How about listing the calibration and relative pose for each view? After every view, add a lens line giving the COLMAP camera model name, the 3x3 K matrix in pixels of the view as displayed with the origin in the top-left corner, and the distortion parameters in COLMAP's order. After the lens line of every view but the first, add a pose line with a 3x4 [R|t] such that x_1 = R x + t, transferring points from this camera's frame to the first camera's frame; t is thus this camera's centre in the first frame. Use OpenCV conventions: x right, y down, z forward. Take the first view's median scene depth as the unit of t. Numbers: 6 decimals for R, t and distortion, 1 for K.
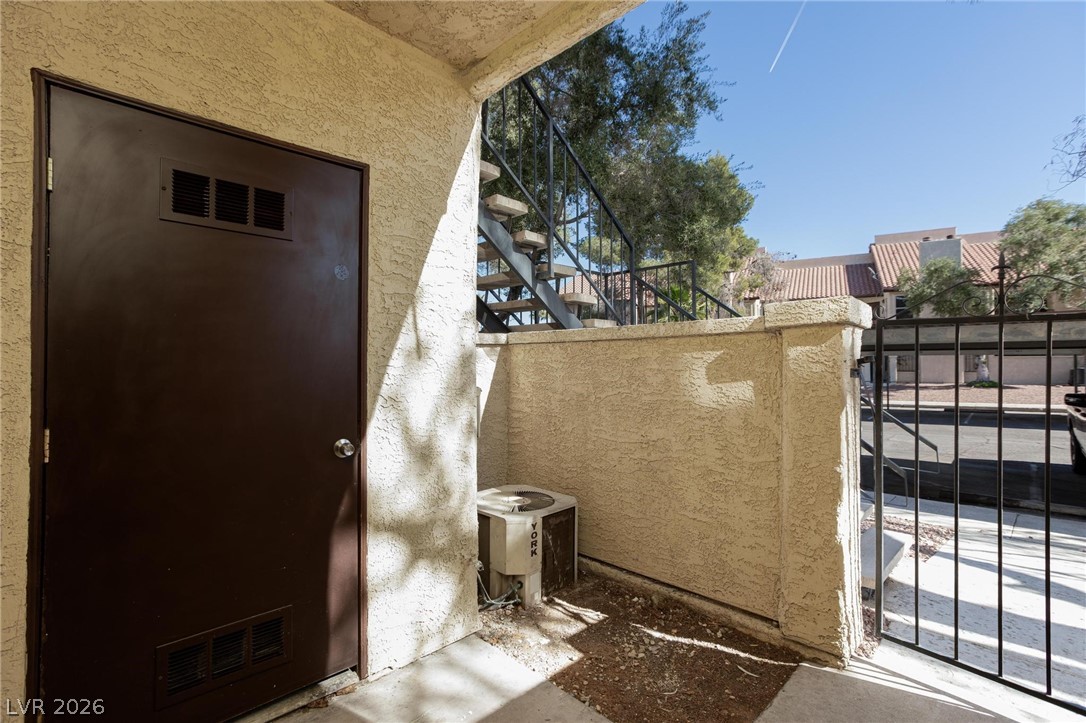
lens RADIAL K [[503.1, 0, 543.1], [0, 503.1, 361.7], [0, 0, 1]] dist [-0.012860, 0.007291]
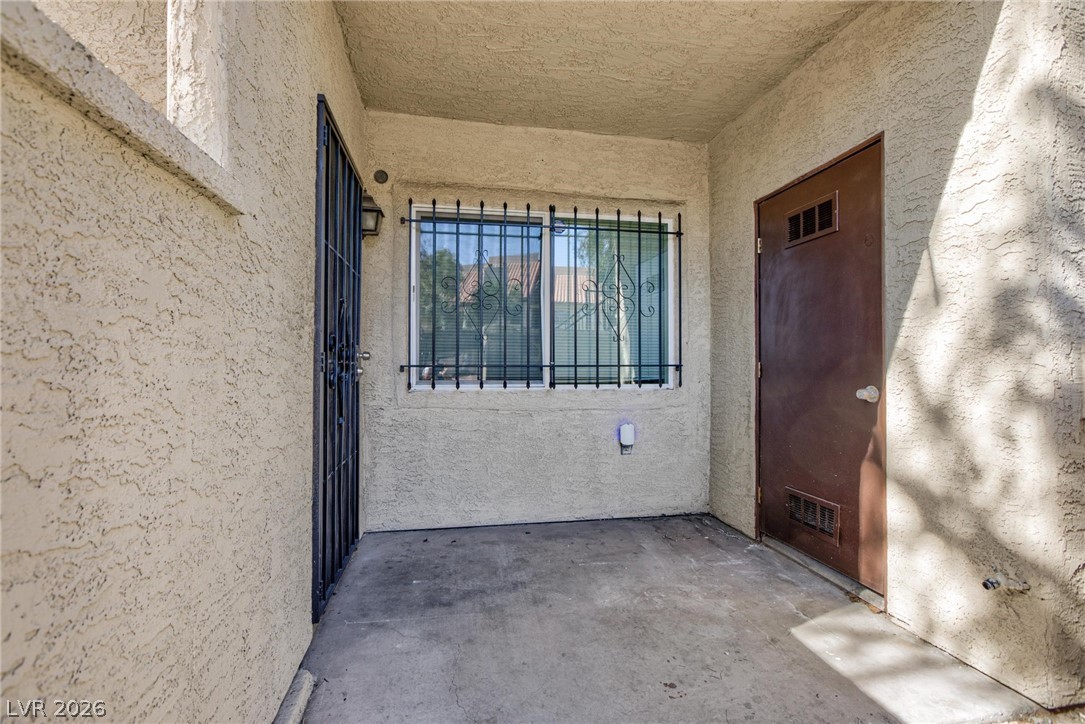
lens RADIAL K [[509.4, 0, 543.0], [0, 509.4, 362.8], [0, 0, 1]] dist [-0.001223, 0.001840]
pose [[-0.569471, -0.004151, -0.822001, 0.917843], [0.005060, 0.999951, -0.008555, 0.100741], [0.821996, -0.009031, -0.569422, 0.984378]]
